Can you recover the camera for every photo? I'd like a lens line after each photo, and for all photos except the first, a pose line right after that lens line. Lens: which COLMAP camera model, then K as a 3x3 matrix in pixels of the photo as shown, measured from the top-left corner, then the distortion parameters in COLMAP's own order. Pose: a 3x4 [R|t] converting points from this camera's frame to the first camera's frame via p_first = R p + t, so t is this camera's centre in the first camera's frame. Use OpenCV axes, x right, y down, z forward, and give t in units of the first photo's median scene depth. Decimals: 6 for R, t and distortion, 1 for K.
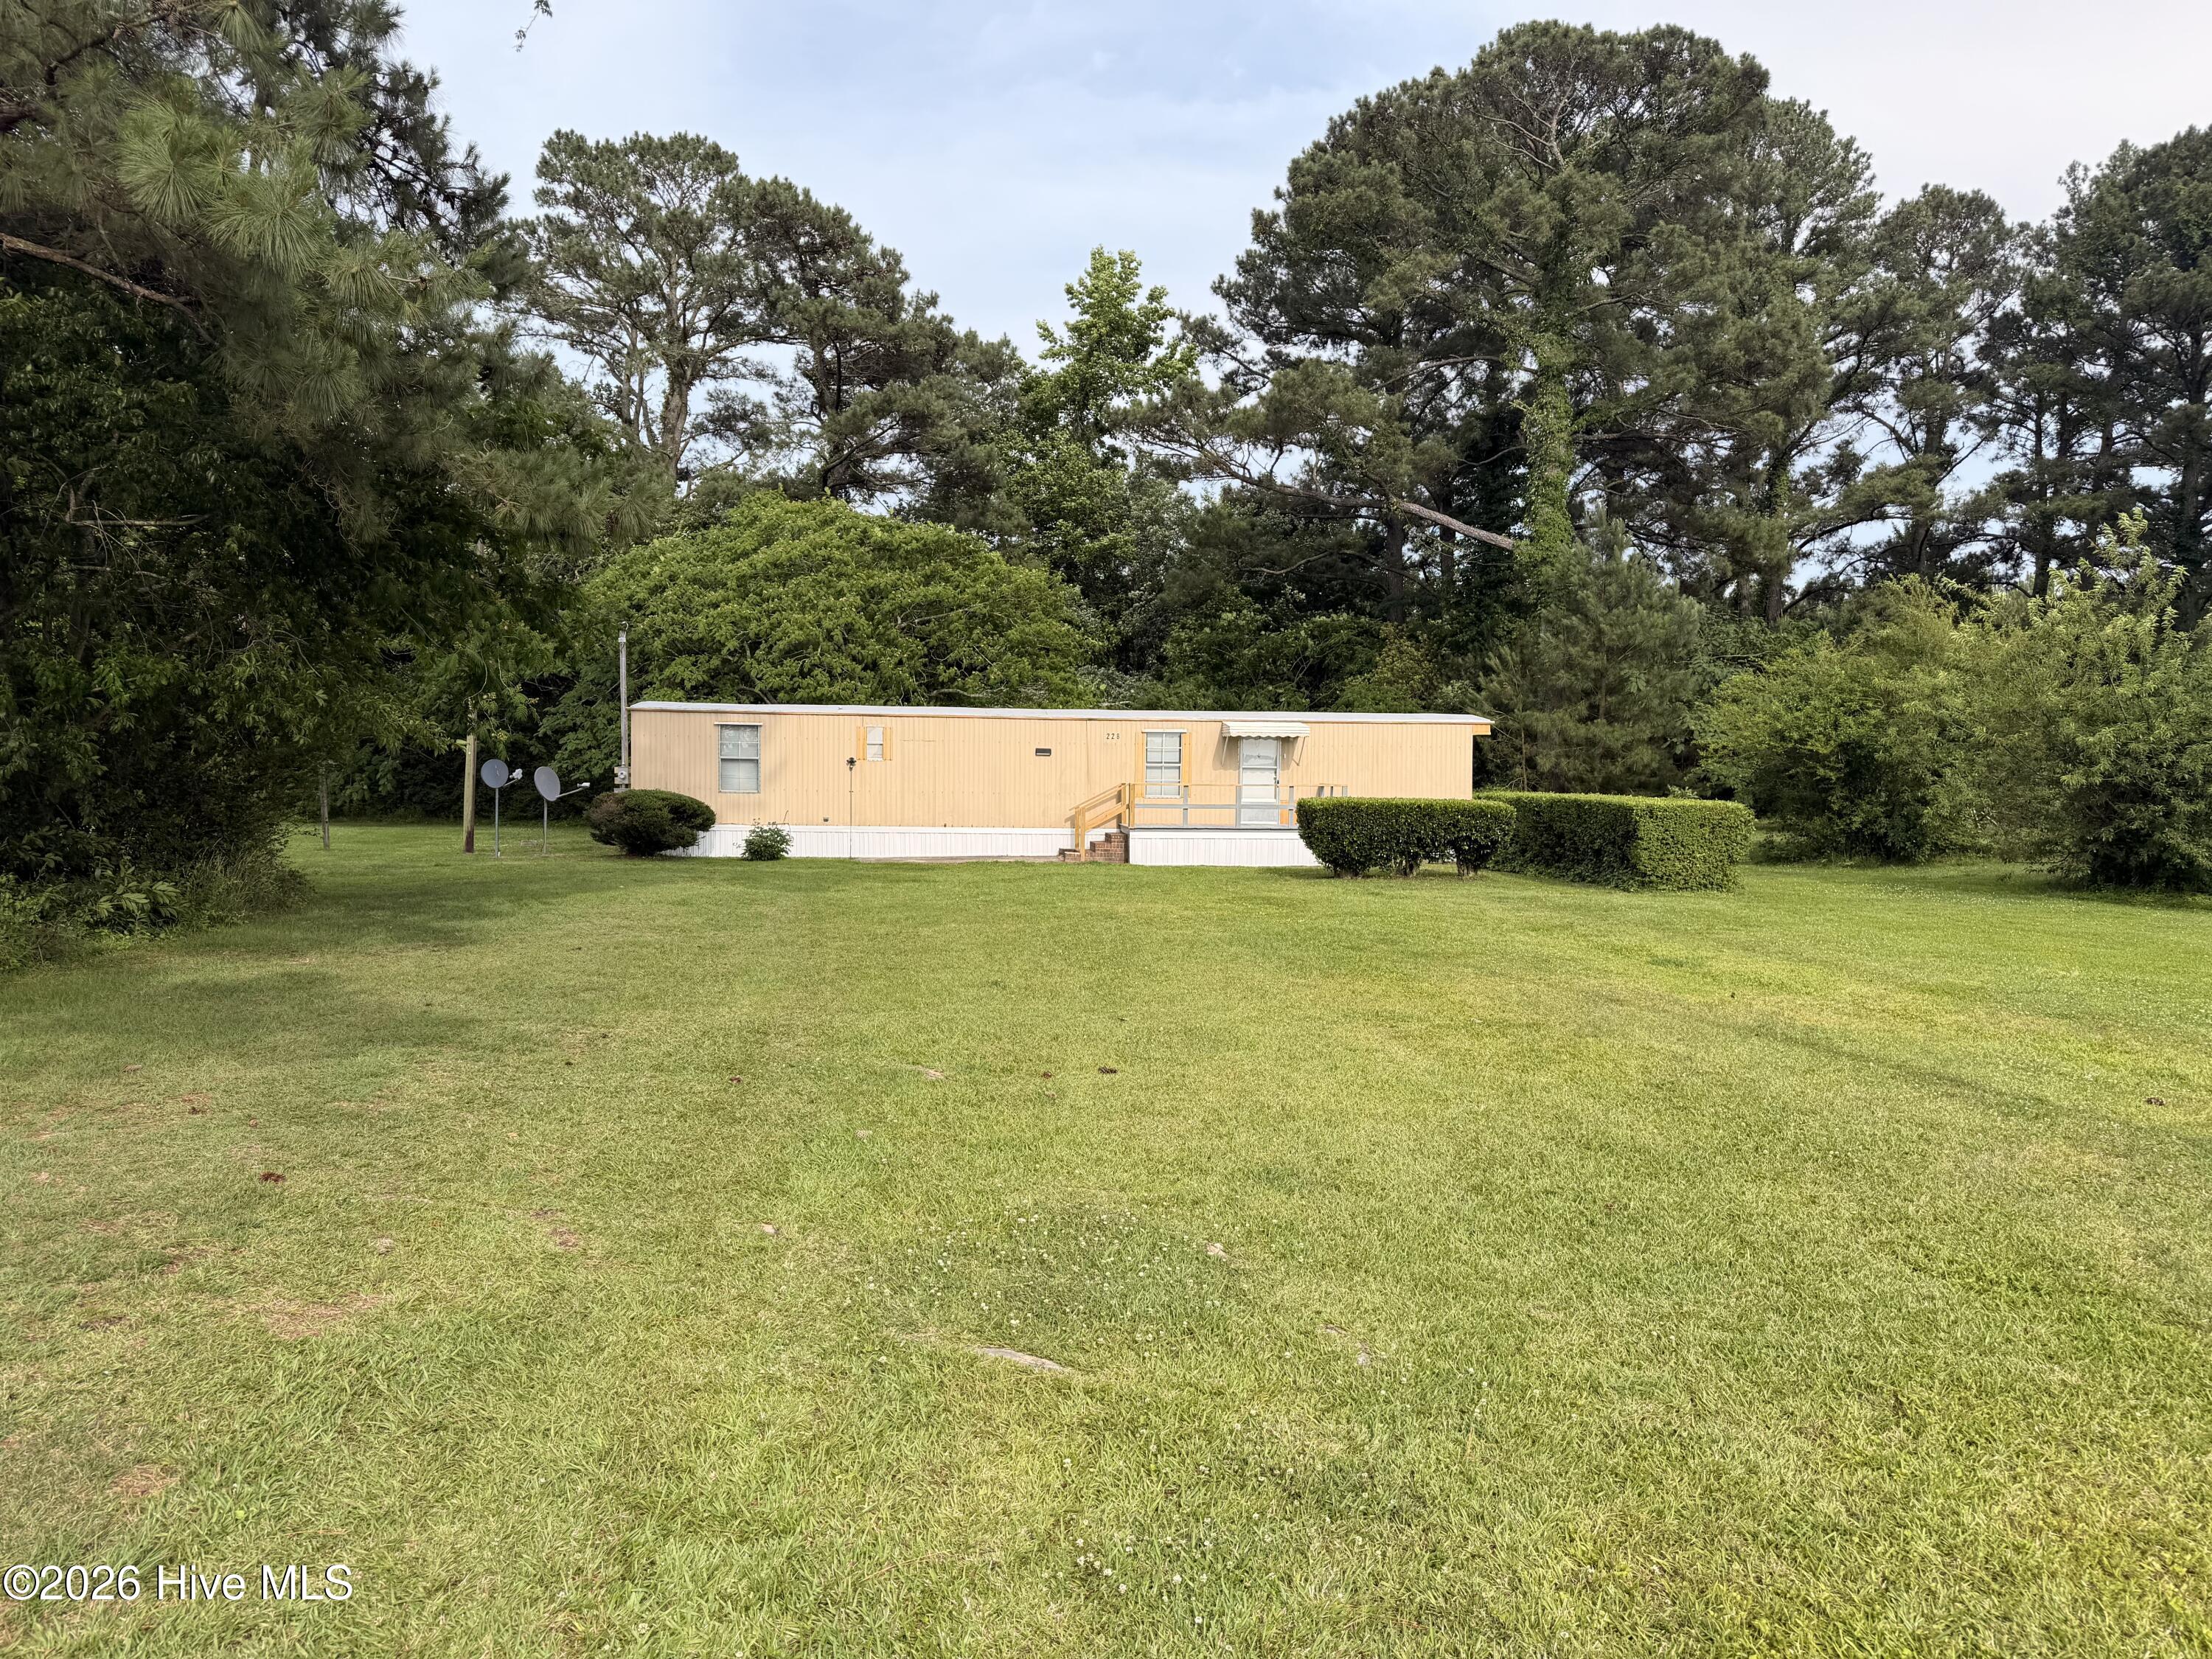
lens RADIAL K [[1551.8, 0, 1105.6], [0, 1551.8, 832.0], [0, 0, 1]] dist [0.024995, 0.000117]
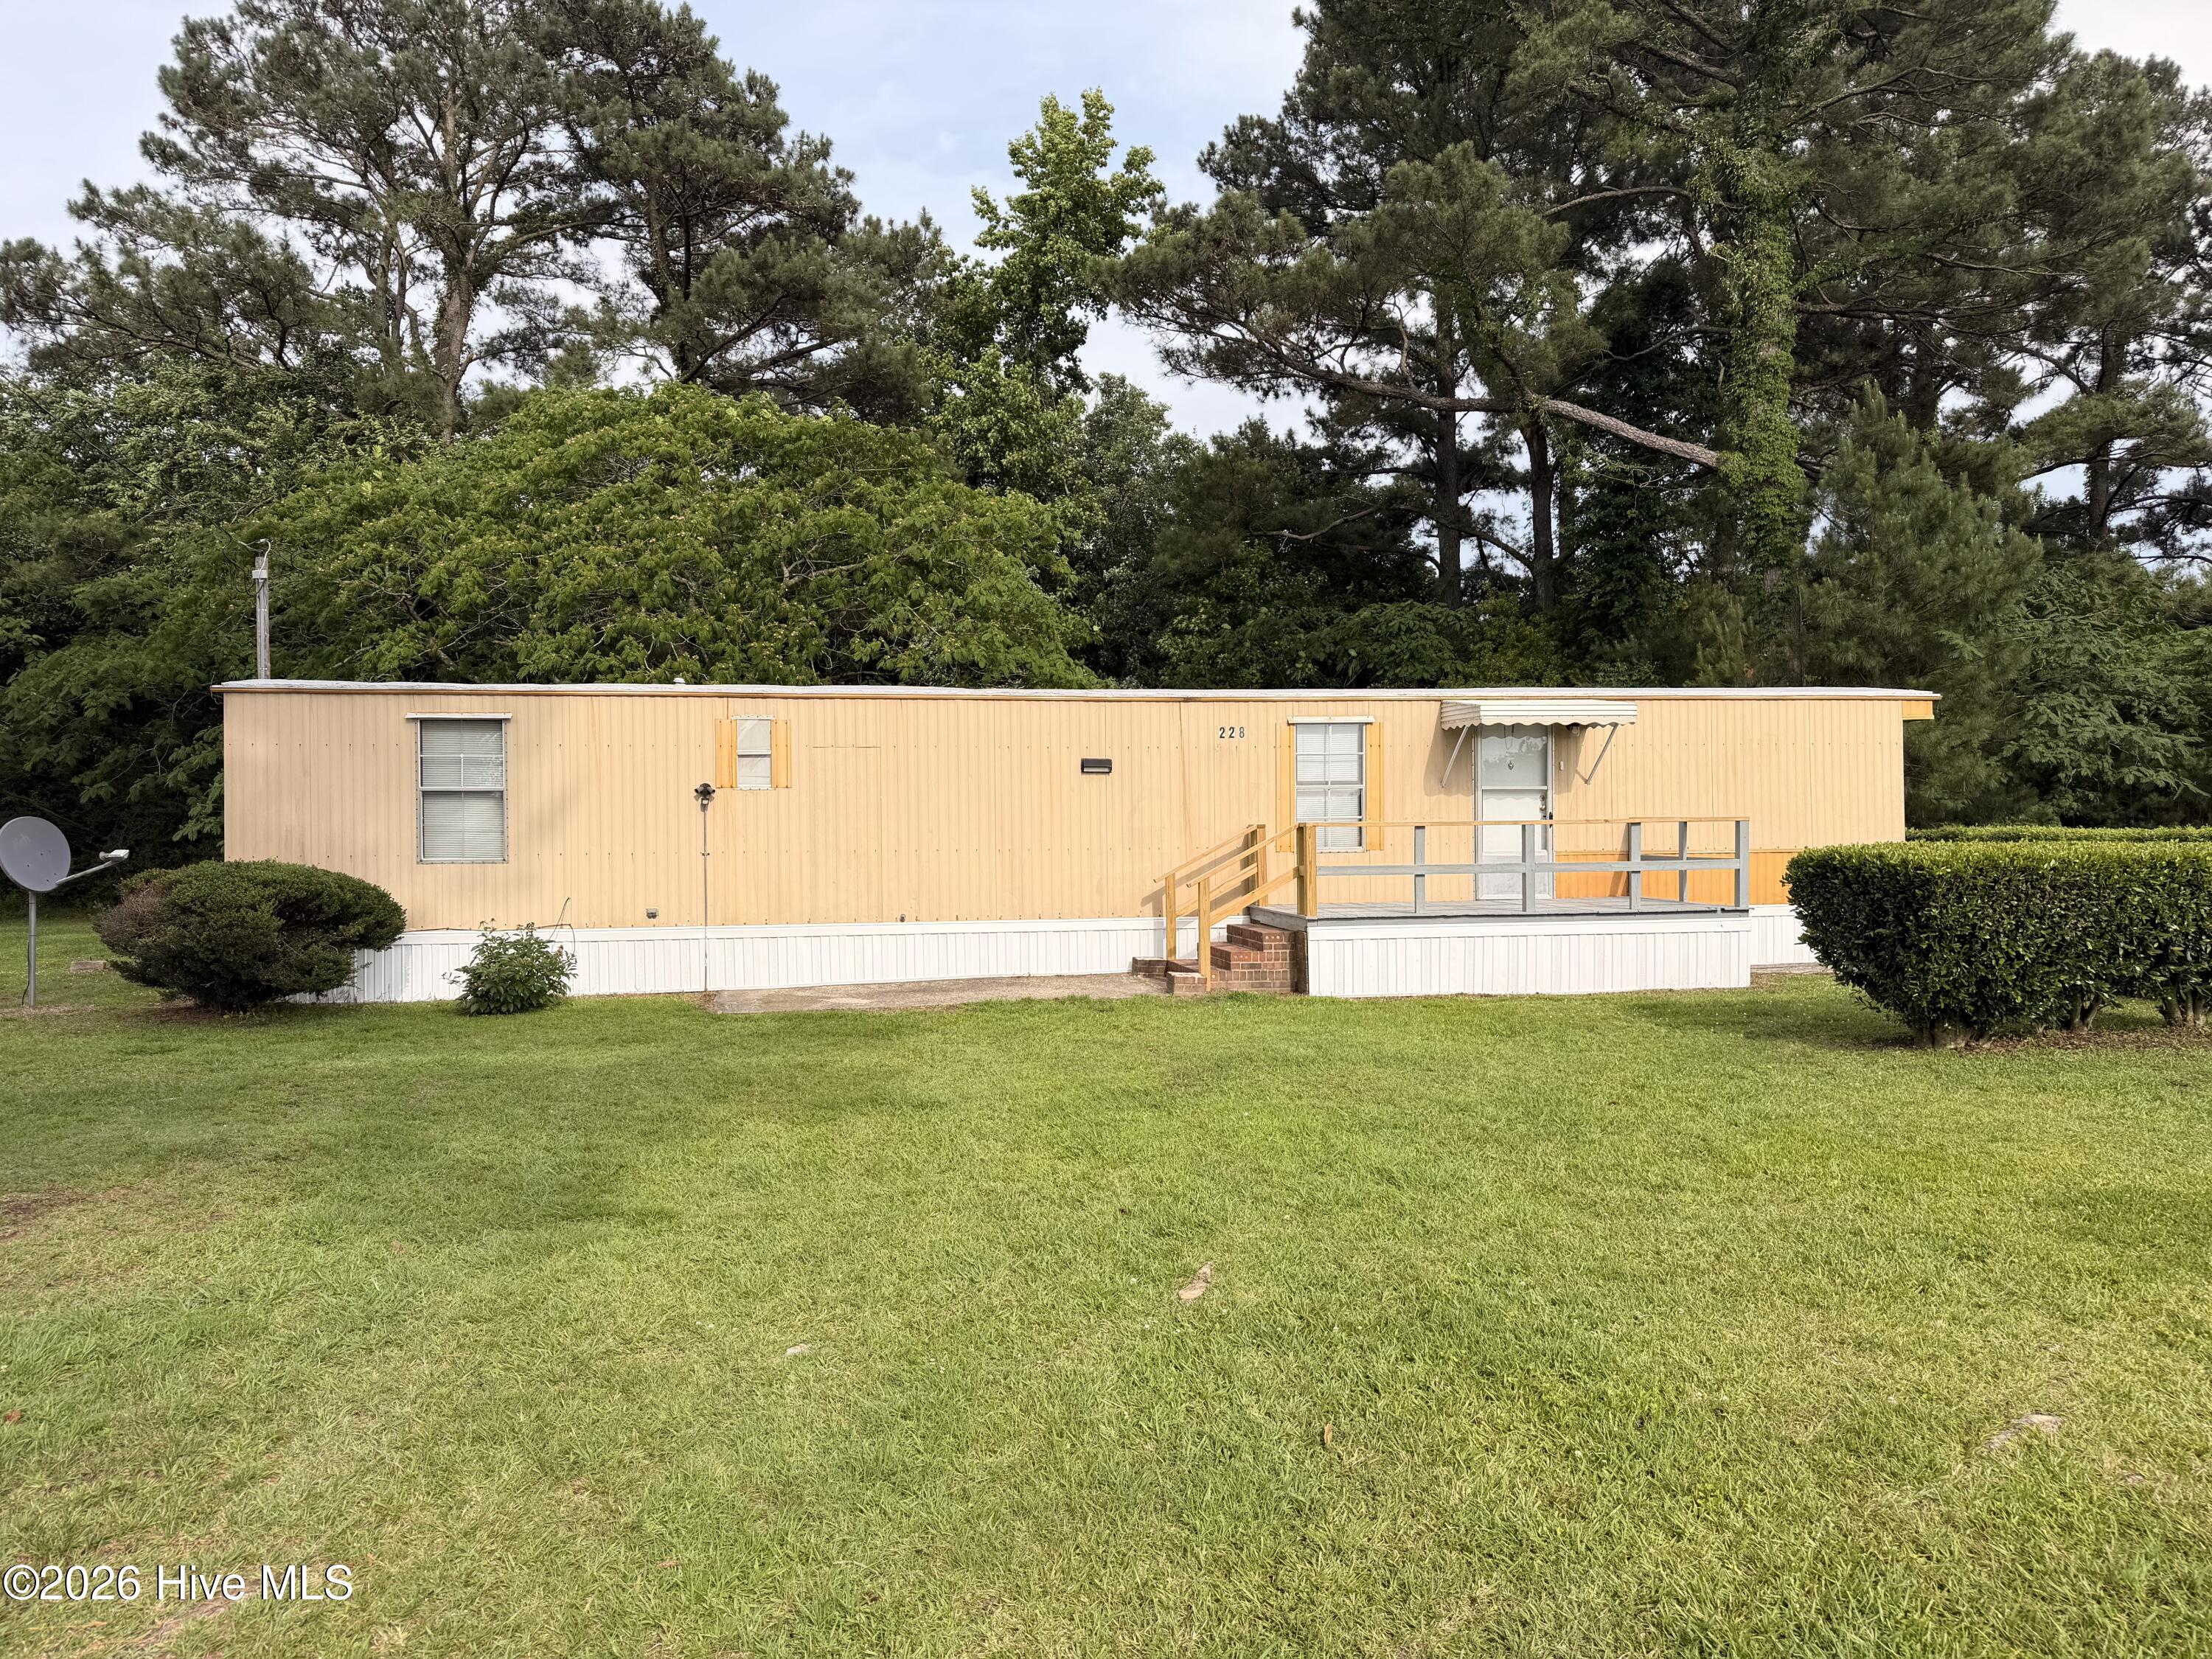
lens RADIAL K [[1551.8, 0, 1149.2], [0, 1551.8, 782.6], [0, 0, 1]] dist [0.024995, 0.000117]
pose [[0.993803, -0.018043, 0.109677, -0.047229], [0.024770, 0.997874, -0.060287, -0.009349], [-0.108356, 0.062631, 0.992137, 0.299913]]
